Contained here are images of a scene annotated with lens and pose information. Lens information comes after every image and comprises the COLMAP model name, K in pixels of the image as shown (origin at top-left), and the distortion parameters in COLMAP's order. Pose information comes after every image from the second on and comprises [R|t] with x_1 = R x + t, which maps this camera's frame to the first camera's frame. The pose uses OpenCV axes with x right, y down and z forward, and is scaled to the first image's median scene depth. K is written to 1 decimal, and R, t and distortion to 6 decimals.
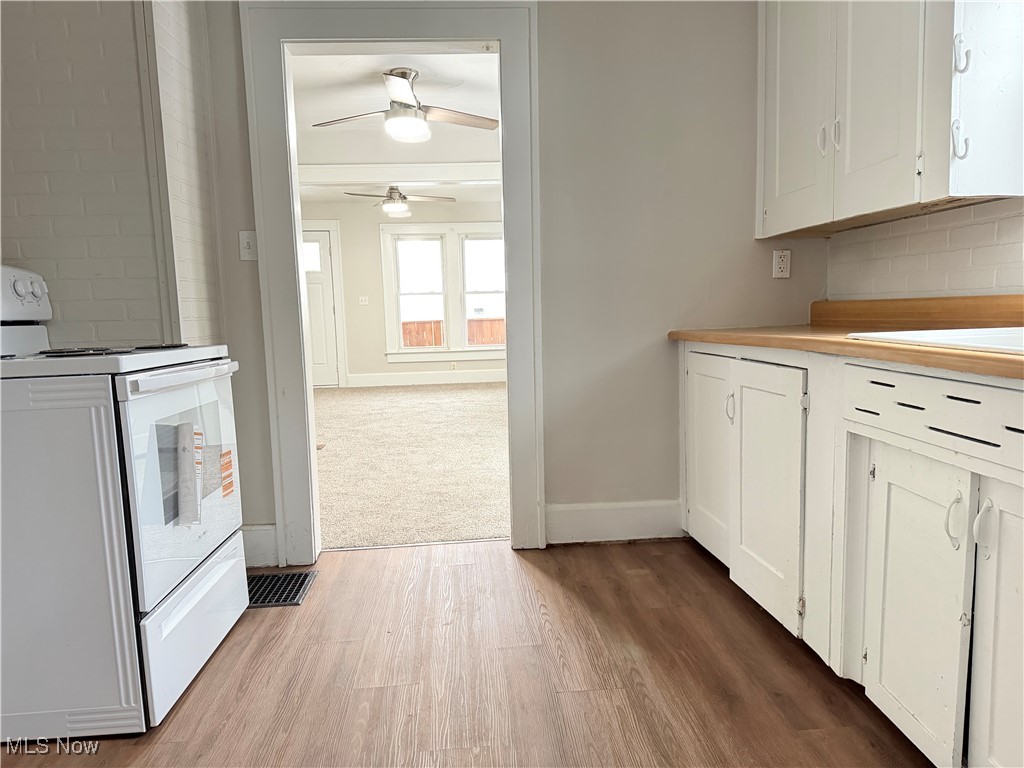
lens RADIAL K [[737.4, 0, 512.0], [0, 737.4, 384.0], [0, 0, 1]] dist [0.071691, -0.000984]
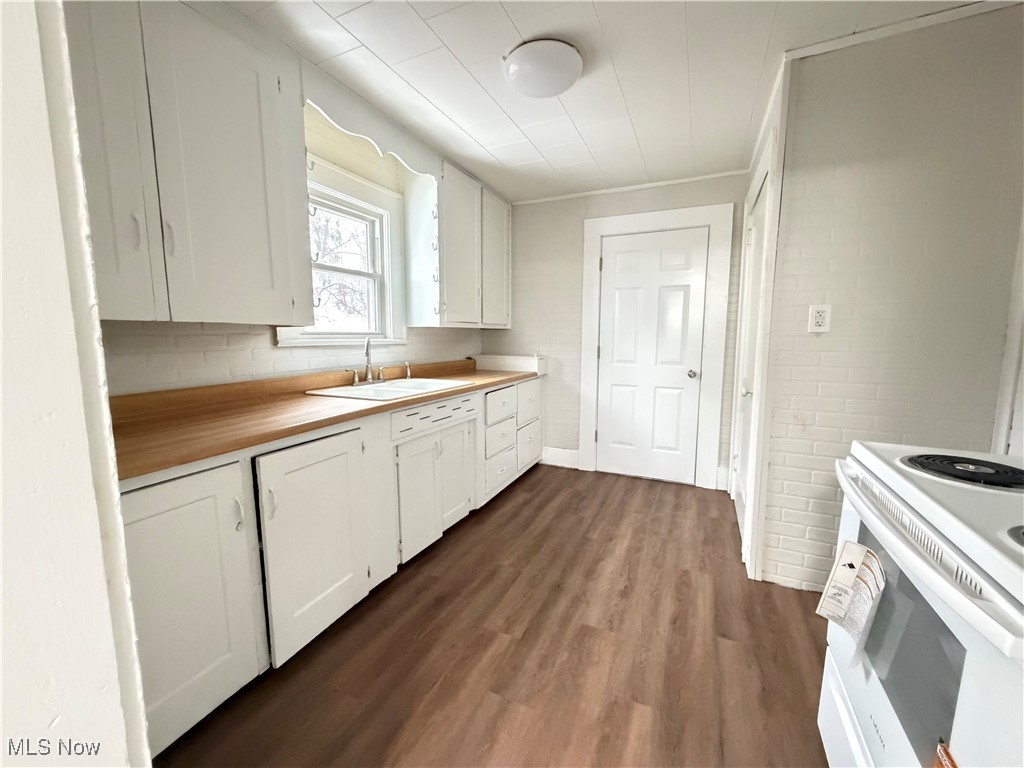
lens RADIAL K [[405.9, 0, 512.0], [0, 405.9, 384.0], [0, 0, 1]] dist [-0.000465, -0.000185]
pose [[-0.873209, -0.024635, 0.486723, -0.292134], [0.074016, 0.980432, 0.182414, -0.231400], [-0.481692, 0.195311, -0.854299, 1.493375]]
